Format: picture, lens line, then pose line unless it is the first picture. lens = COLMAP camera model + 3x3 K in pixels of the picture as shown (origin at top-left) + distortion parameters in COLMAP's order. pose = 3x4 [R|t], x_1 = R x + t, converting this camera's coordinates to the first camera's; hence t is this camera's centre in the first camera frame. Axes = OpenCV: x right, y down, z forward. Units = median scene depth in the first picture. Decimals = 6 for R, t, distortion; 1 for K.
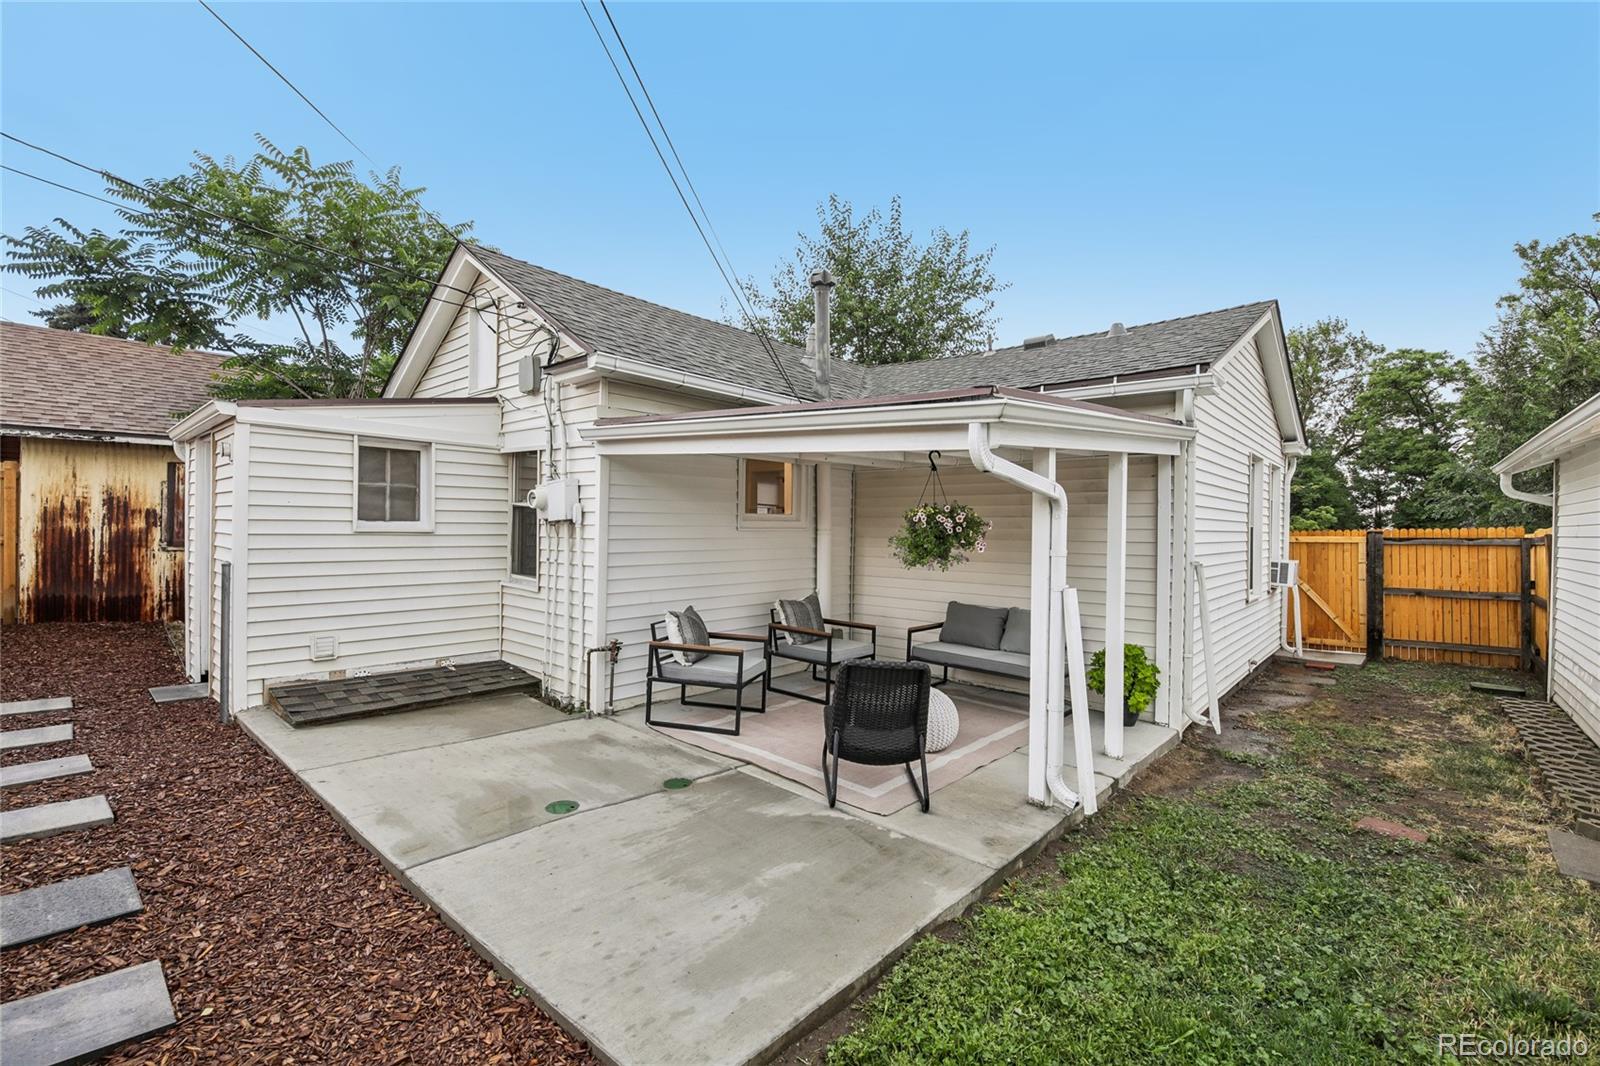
lens RADIAL K [[687.9, 0, 787.7], [0, 687.9, 533.0], [0, 0, 1]] dist [-0.001415, -0.008974]
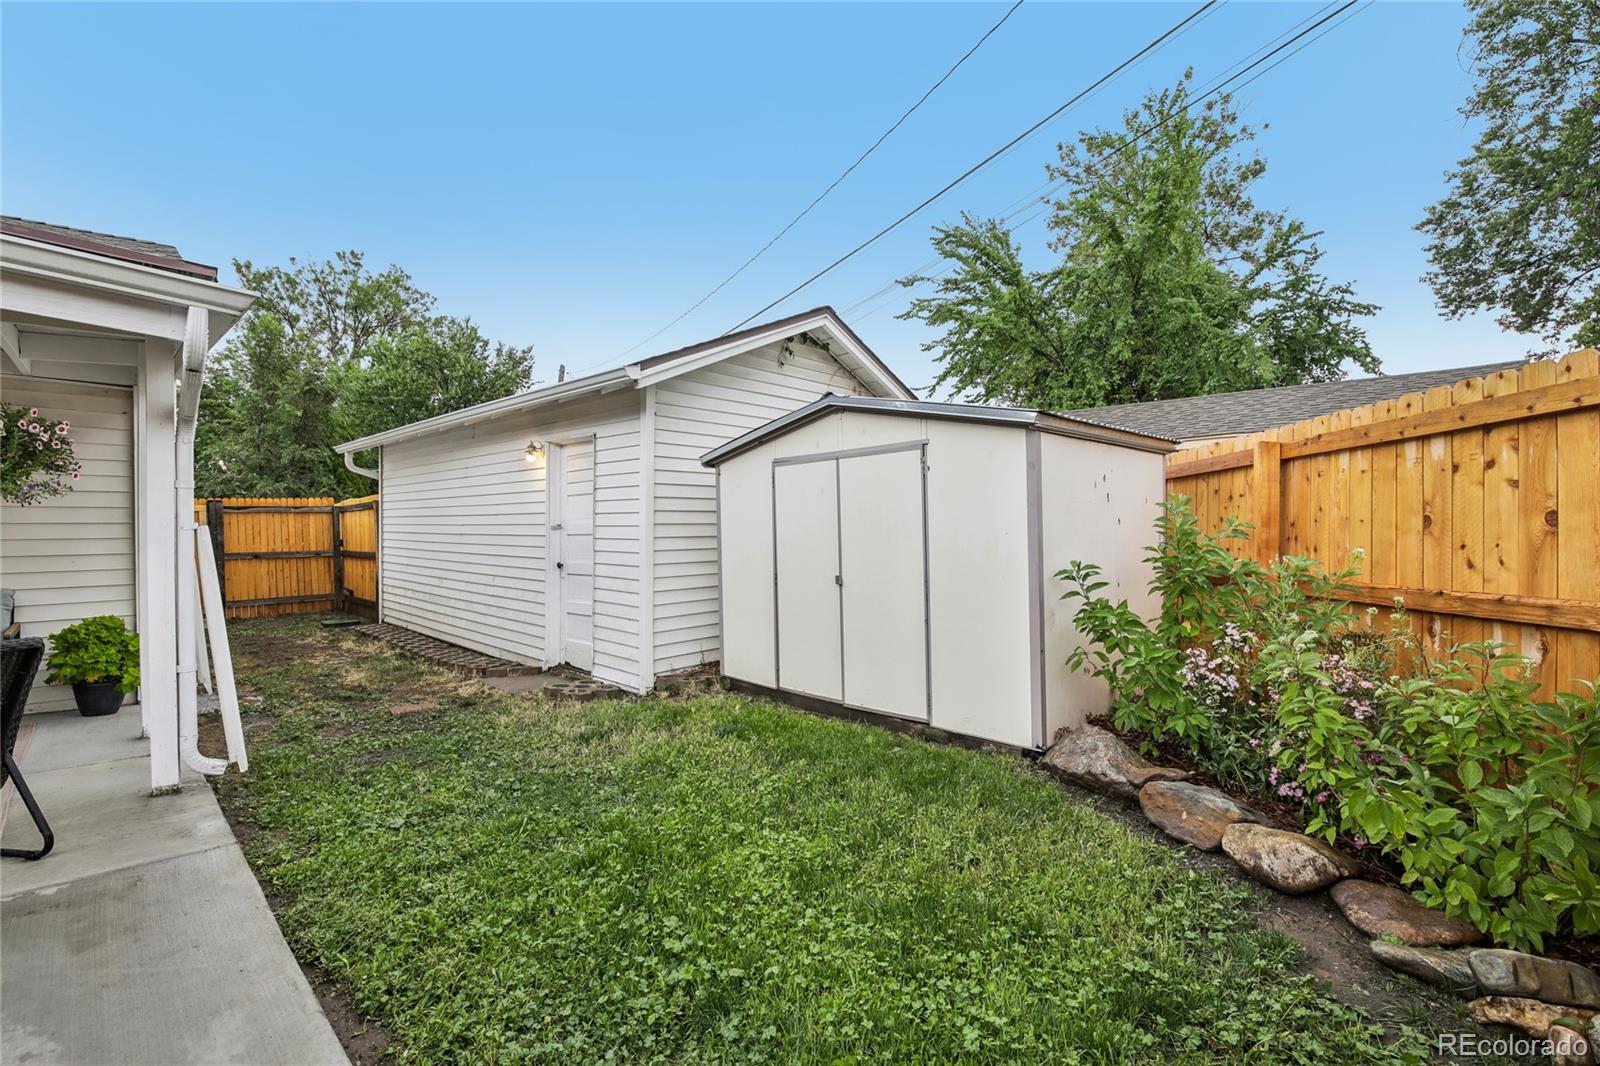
lens RADIAL K [[687.9, 0, 787.7], [0, 687.9, 533.0], [0, 0, 1]] dist [-0.001415, -0.008974]
pose [[0.051492, -0.026701, 0.998316, -0.147476], [0.003734, 0.999641, 0.026544, 0.024737], [-0.998666, 0.002361, 0.051573, 0.079954]]
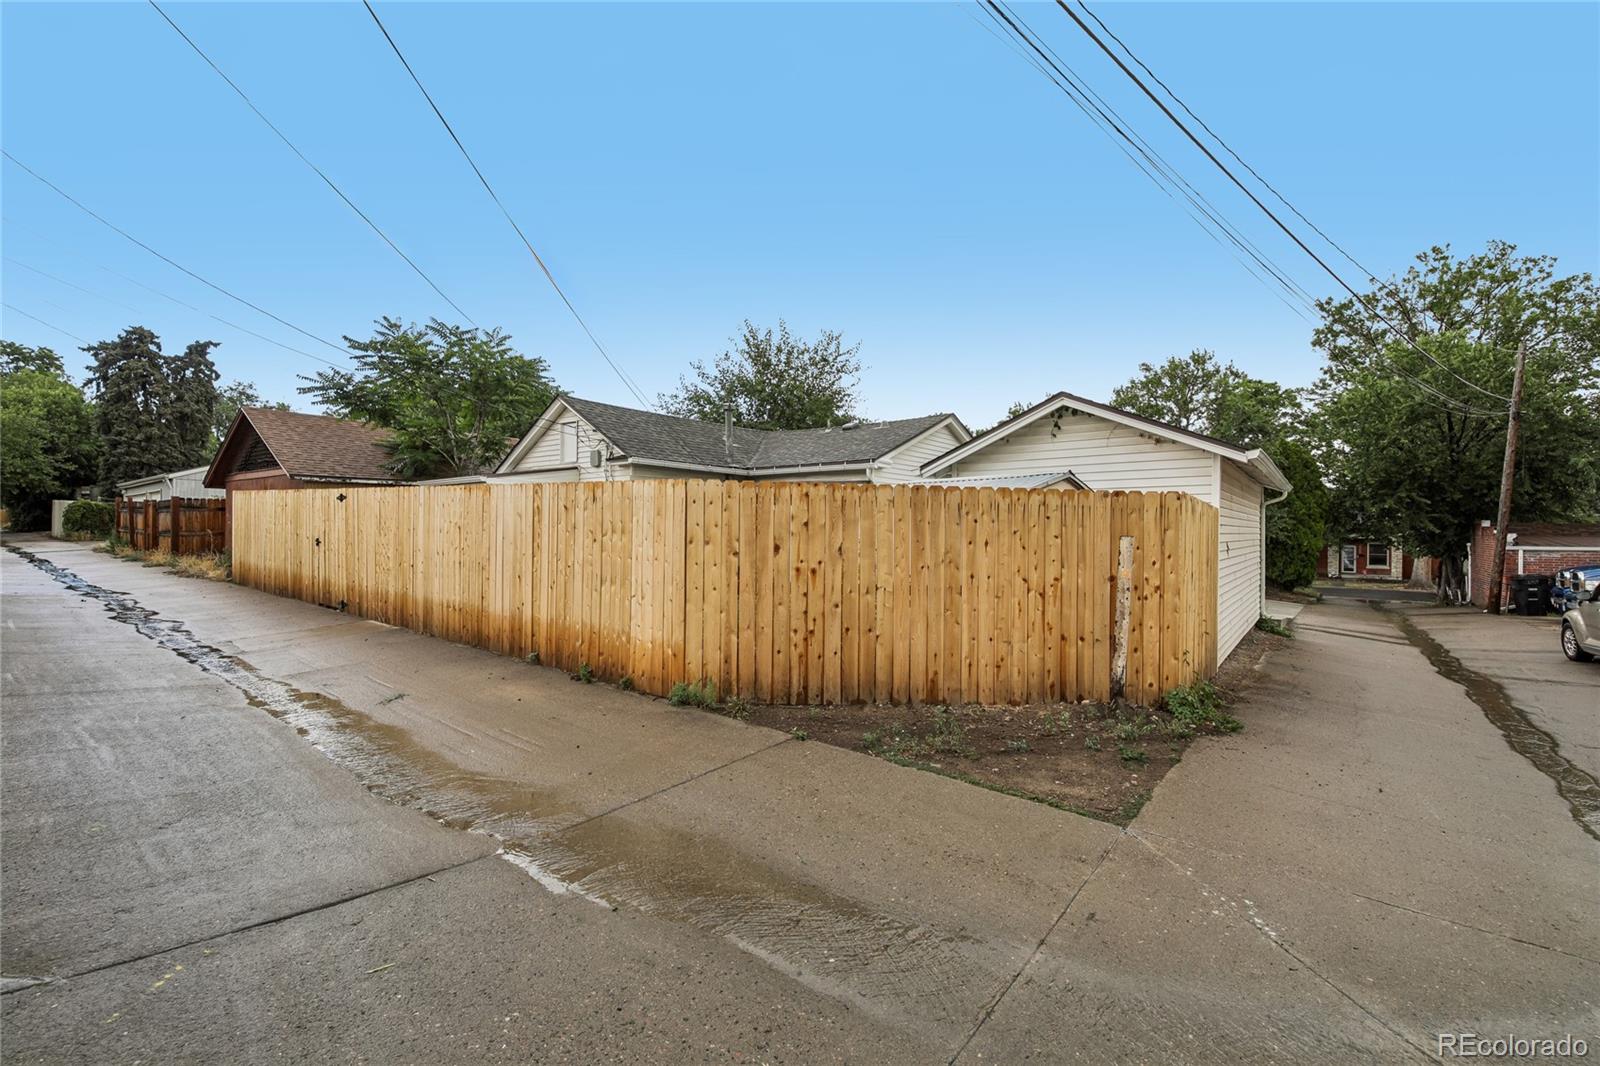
lens RADIAL K [[687.9, 0, 787.7], [0, 687.9, 533.0], [0, 0, 1]] dist [-0.001415, -0.008974]
pose [[0.998527, -0.007906, 0.053680, 0.120489], [0.008252, 0.999946, -0.006238, 0.033190], [-0.053628, 0.006671, 0.998539, -1.138133]]
